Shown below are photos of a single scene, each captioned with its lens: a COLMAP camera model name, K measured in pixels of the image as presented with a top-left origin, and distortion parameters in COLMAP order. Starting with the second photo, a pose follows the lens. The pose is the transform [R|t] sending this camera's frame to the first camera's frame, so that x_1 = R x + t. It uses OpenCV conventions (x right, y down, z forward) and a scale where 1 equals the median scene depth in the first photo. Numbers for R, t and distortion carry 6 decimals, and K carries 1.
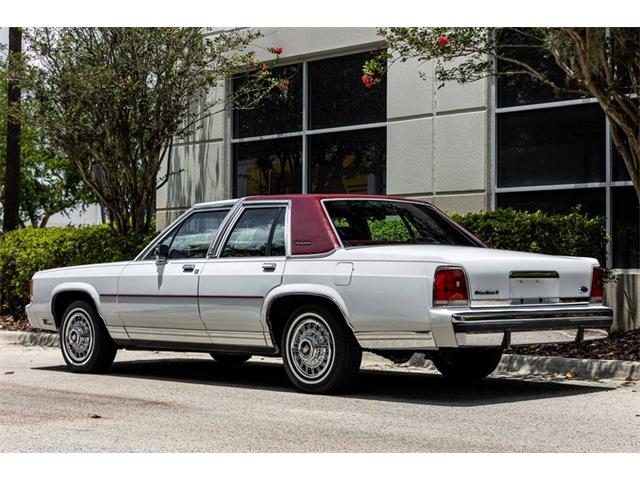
lens RADIAL K [[1278.6, 0, 319.8], [0, 1278.6, 220.0], [0, 0, 1]] dist [0.039764, 0.092218]
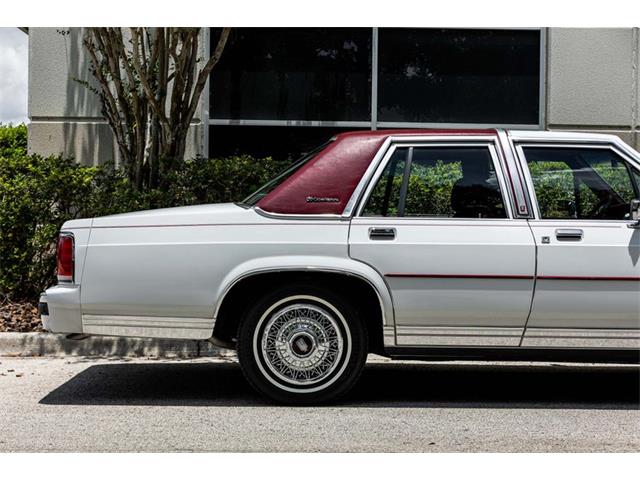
lens RADIAL K [[1284.5, 0, 320.0], [0, 1284.5, 240.0], [0, 0, 1]] dist [-0.043293, -0.105091]
pose [[0.709457, -0.000357, 0.704749, -0.587211], [-0.045672, 0.997874, 0.046483, 0.019676], [-0.703267, -0.065165, 0.707933, 0.581031]]
